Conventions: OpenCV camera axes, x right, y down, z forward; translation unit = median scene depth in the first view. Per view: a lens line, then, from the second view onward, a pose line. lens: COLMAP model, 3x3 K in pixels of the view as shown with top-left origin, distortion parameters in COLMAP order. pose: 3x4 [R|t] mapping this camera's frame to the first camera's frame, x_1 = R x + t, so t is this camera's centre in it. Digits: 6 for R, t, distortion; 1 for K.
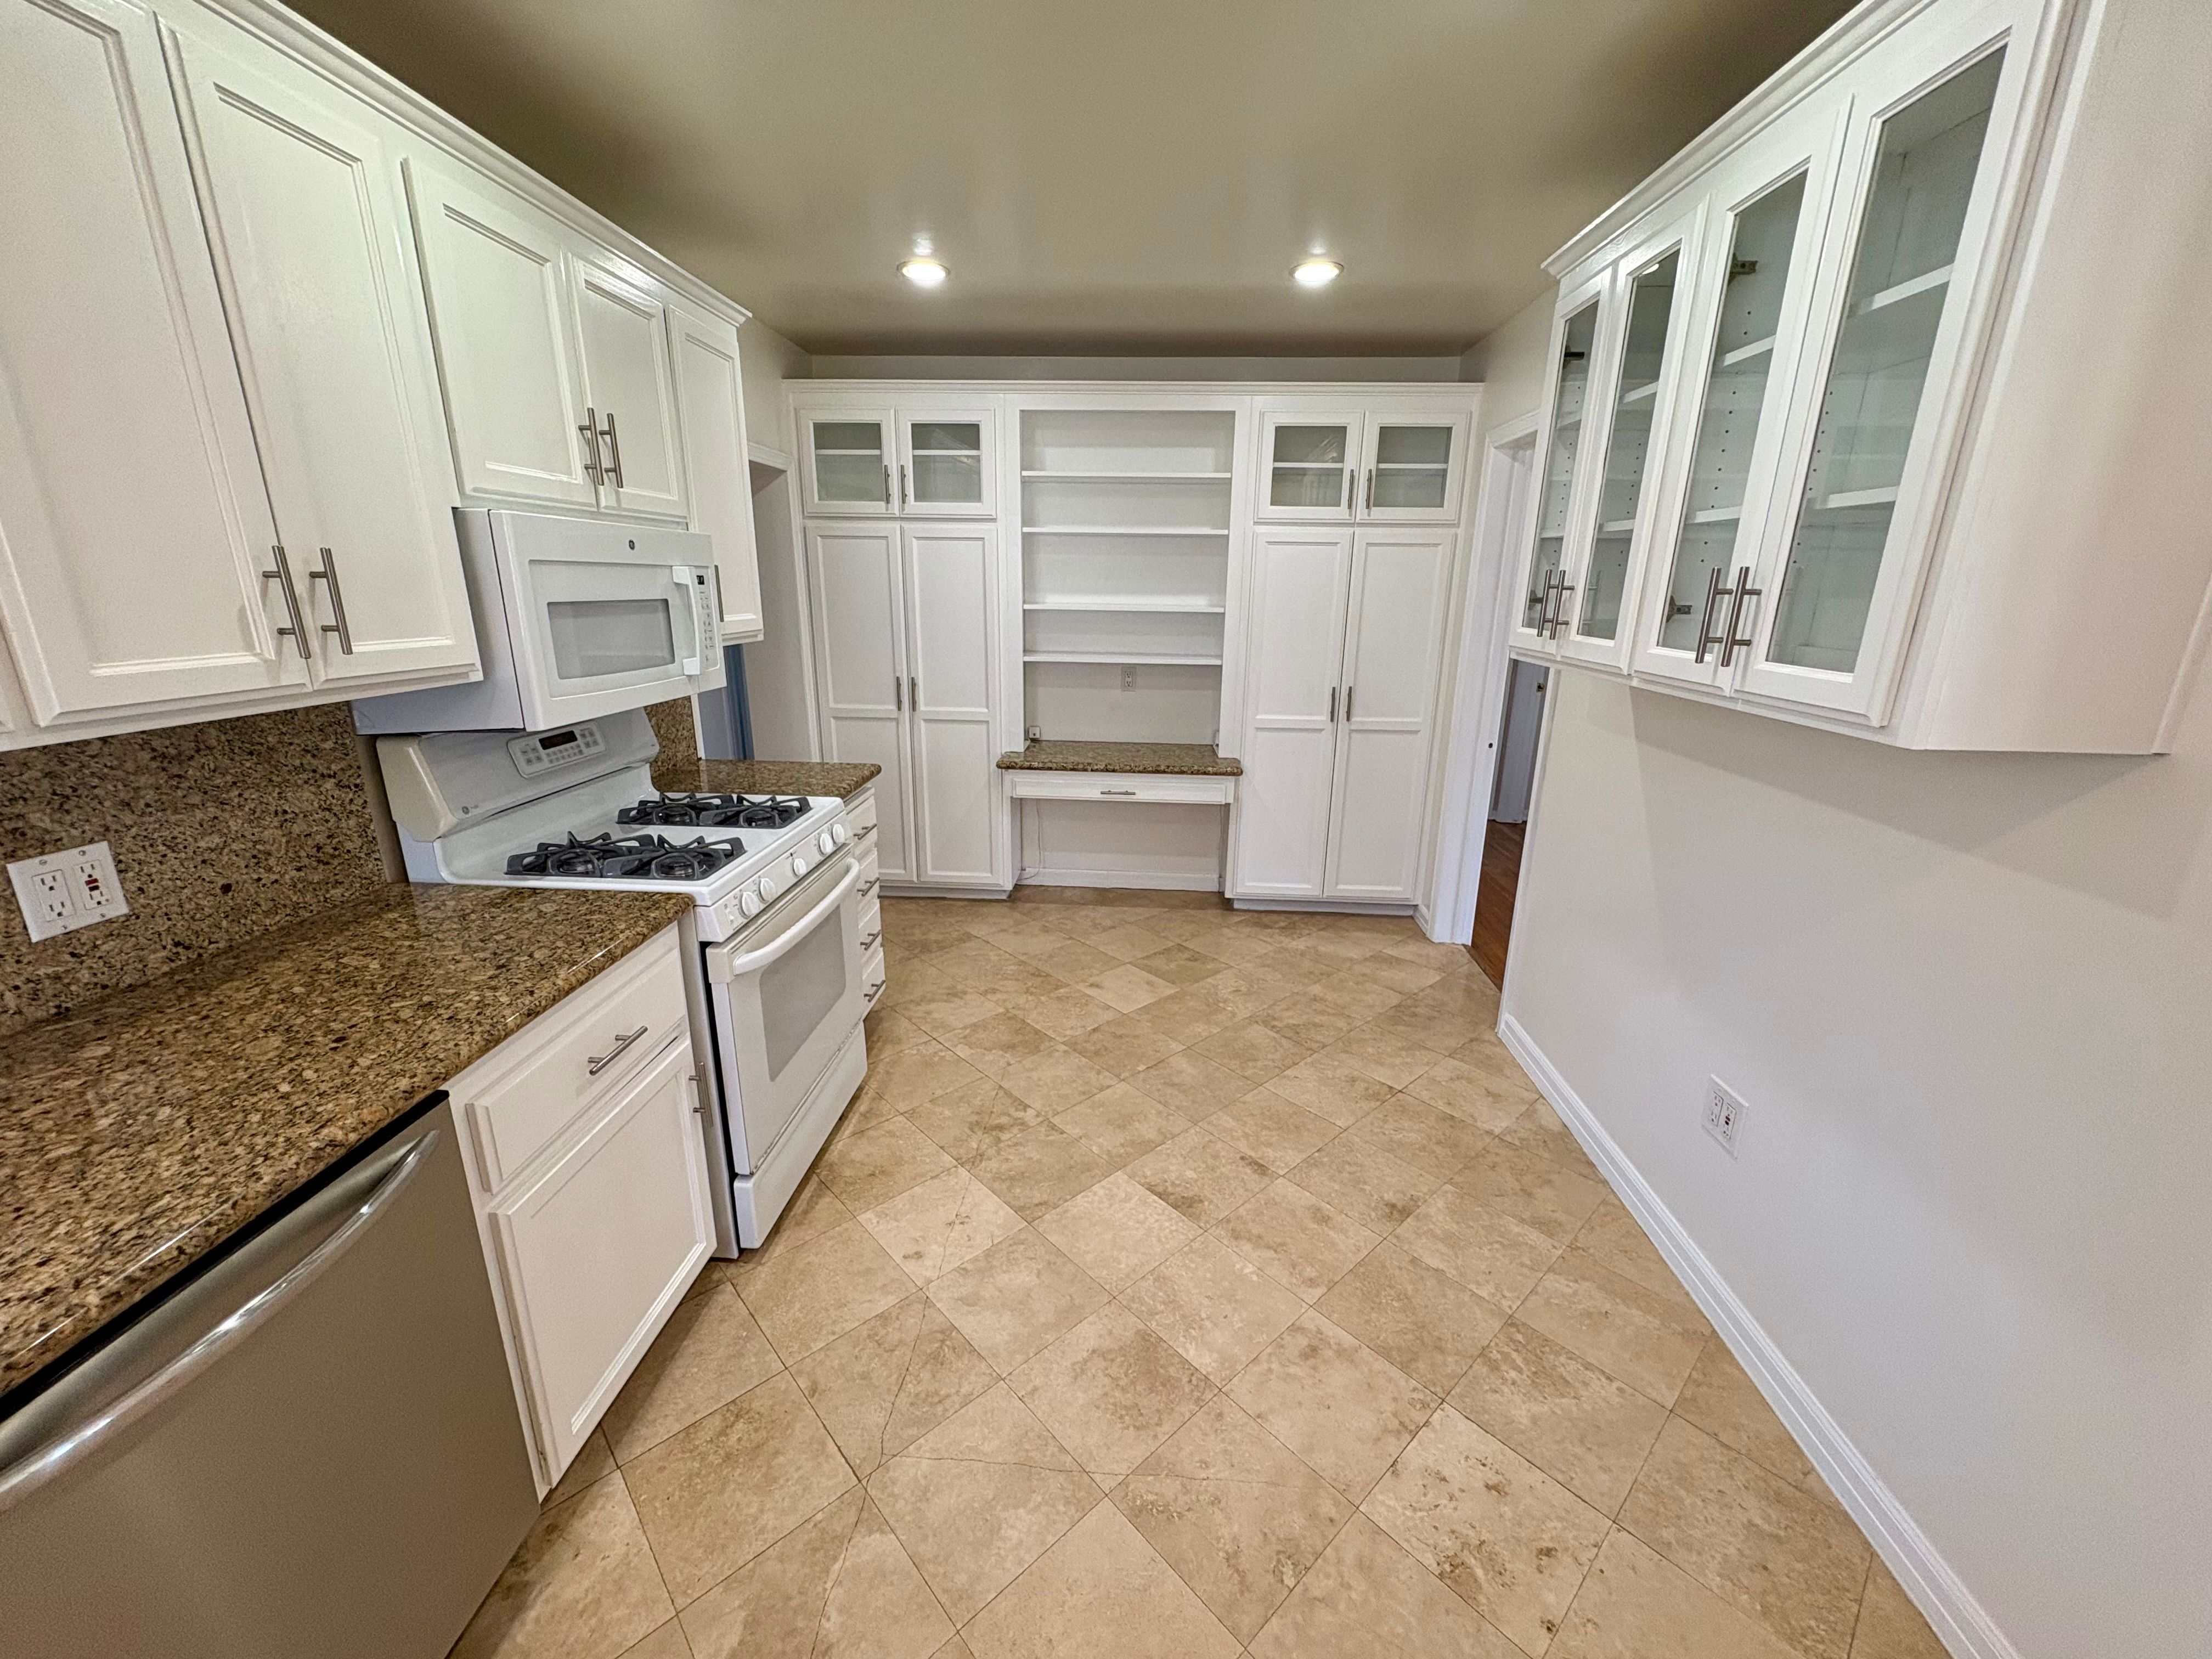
lens RADIAL K [[879.9, 0, 1106.7], [0, 879.9, 830.1], [0, 0, 1]] dist [-0.001064, 0.000918]
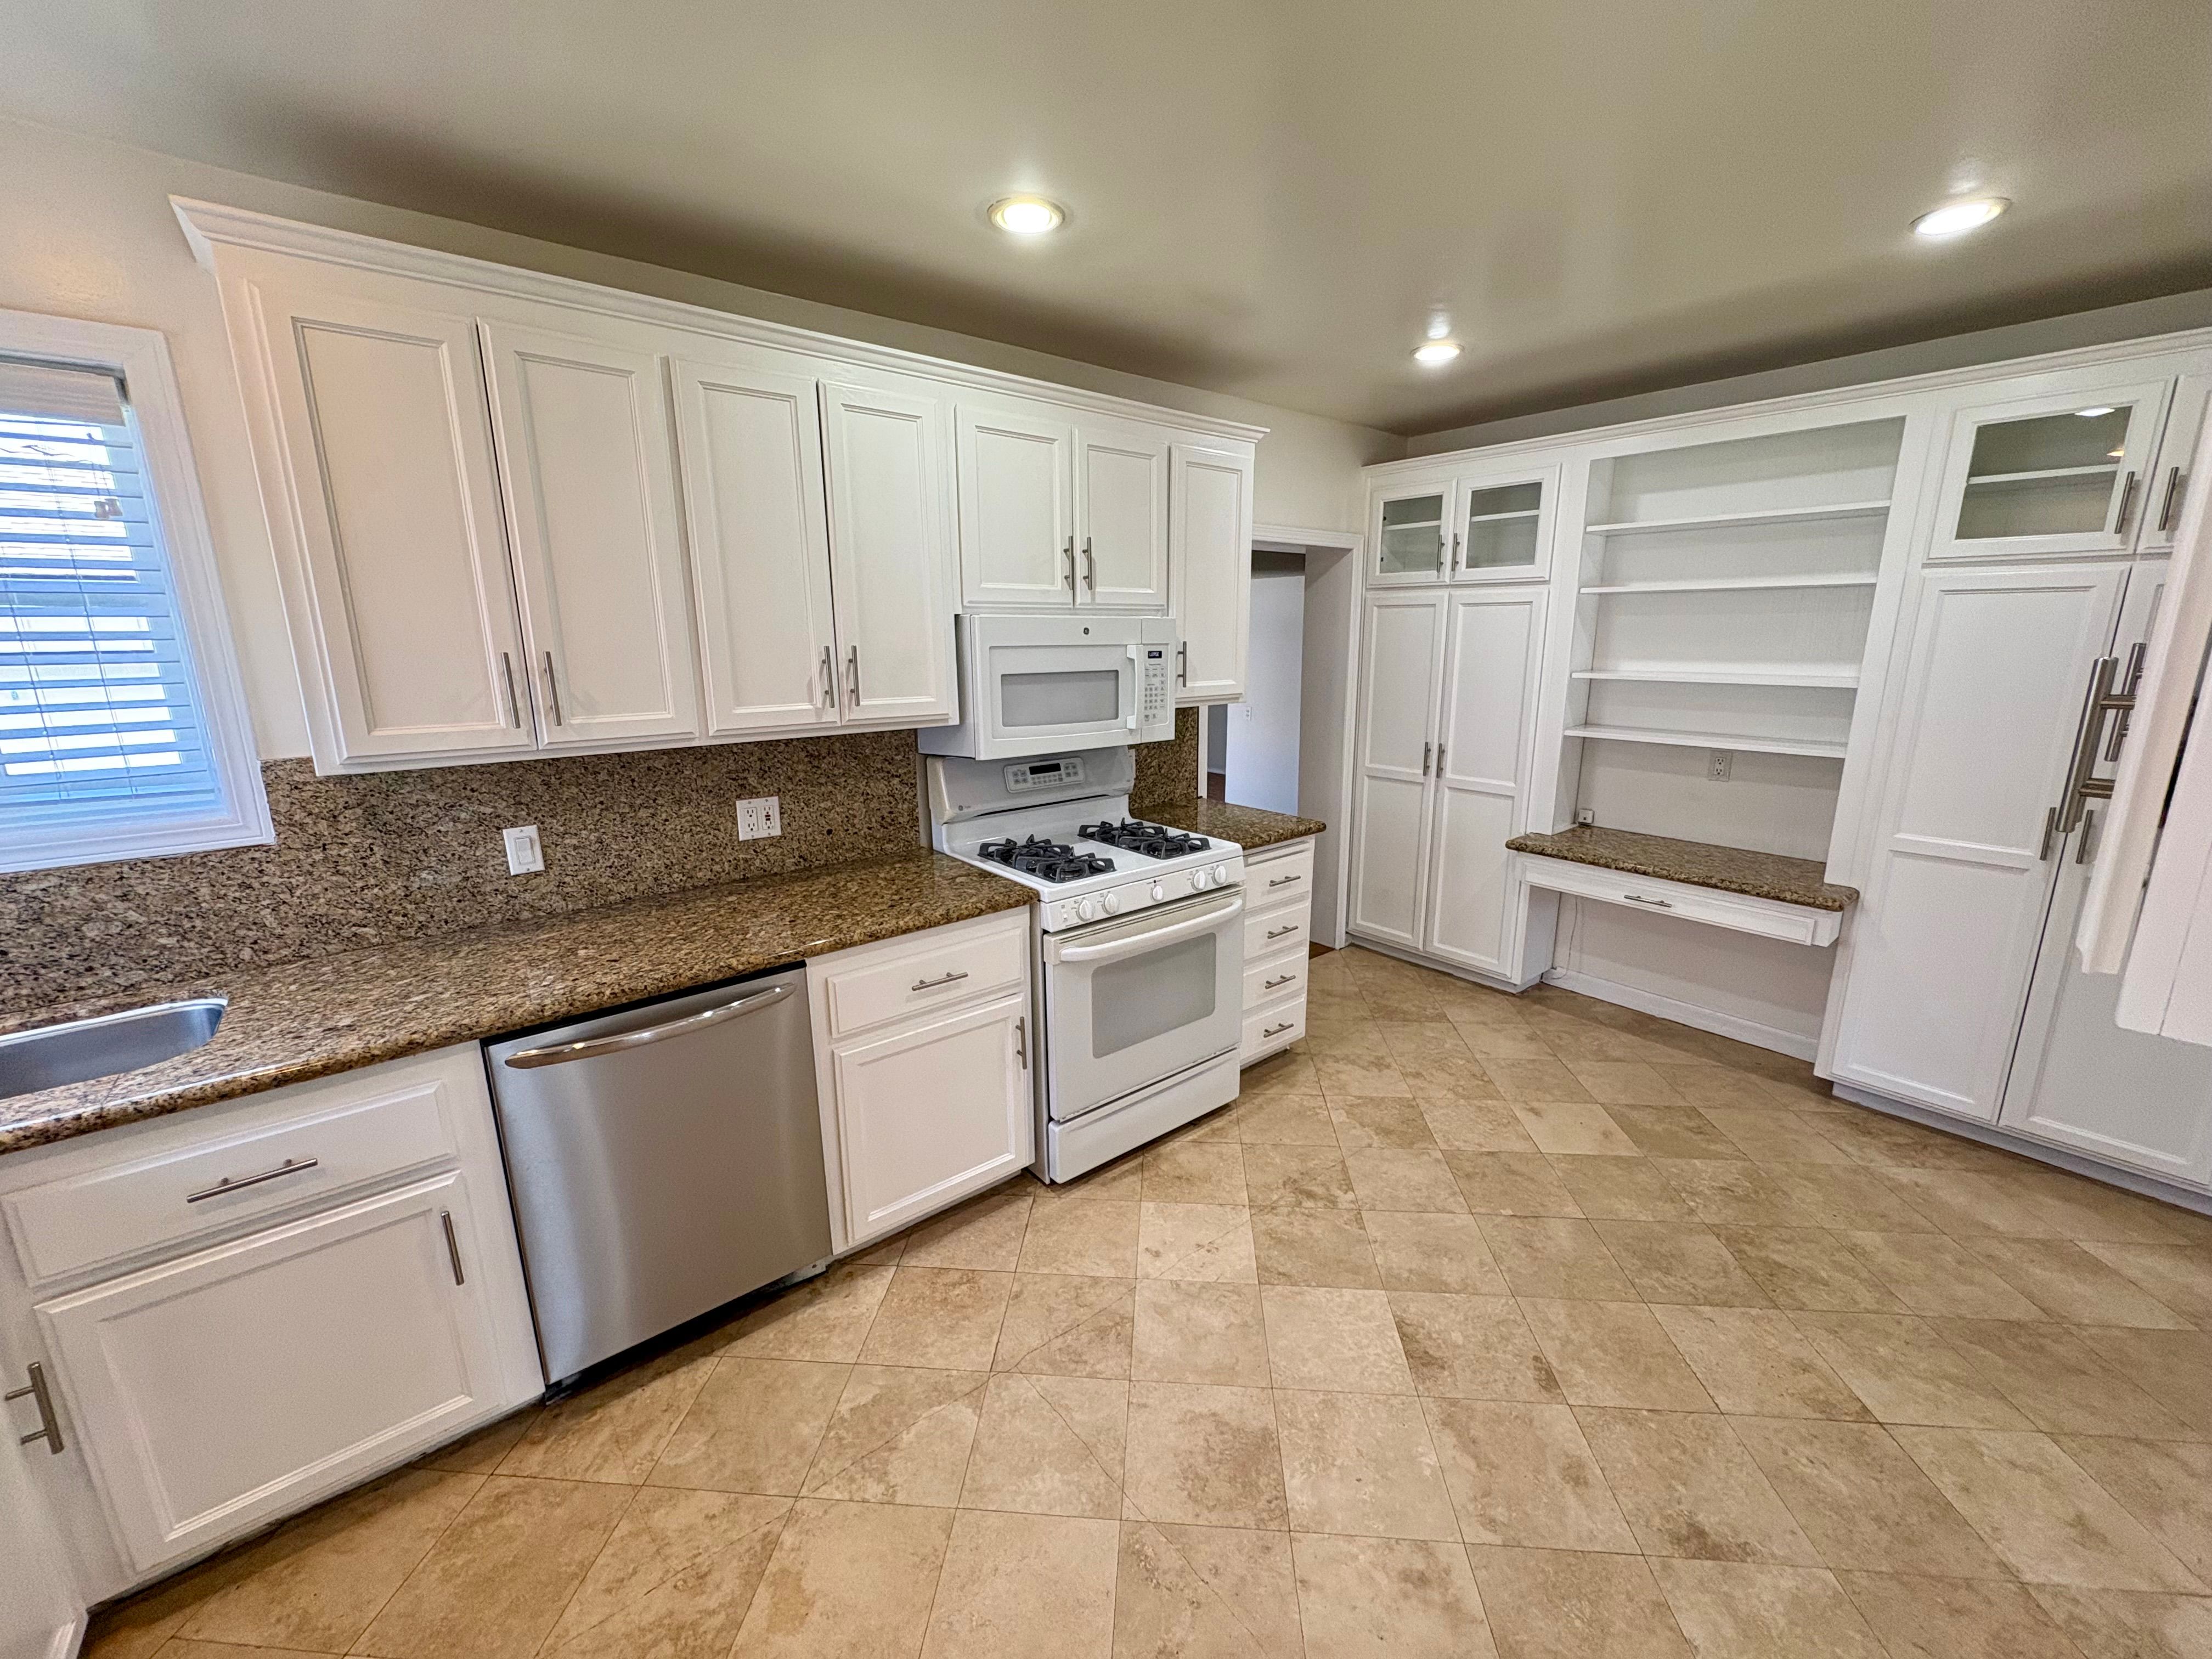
lens RADIAL K [[879.9, 0, 1105.9], [0, 879.9, 830.4], [0, 0, 1]] dist [-0.001064, 0.000918]
pose [[0.679116, 0.145285, -0.719510, 0.404647], [-0.186593, 0.982186, 0.022207, -0.049530], [0.709919, 0.119175, 0.694127, 0.100279]]
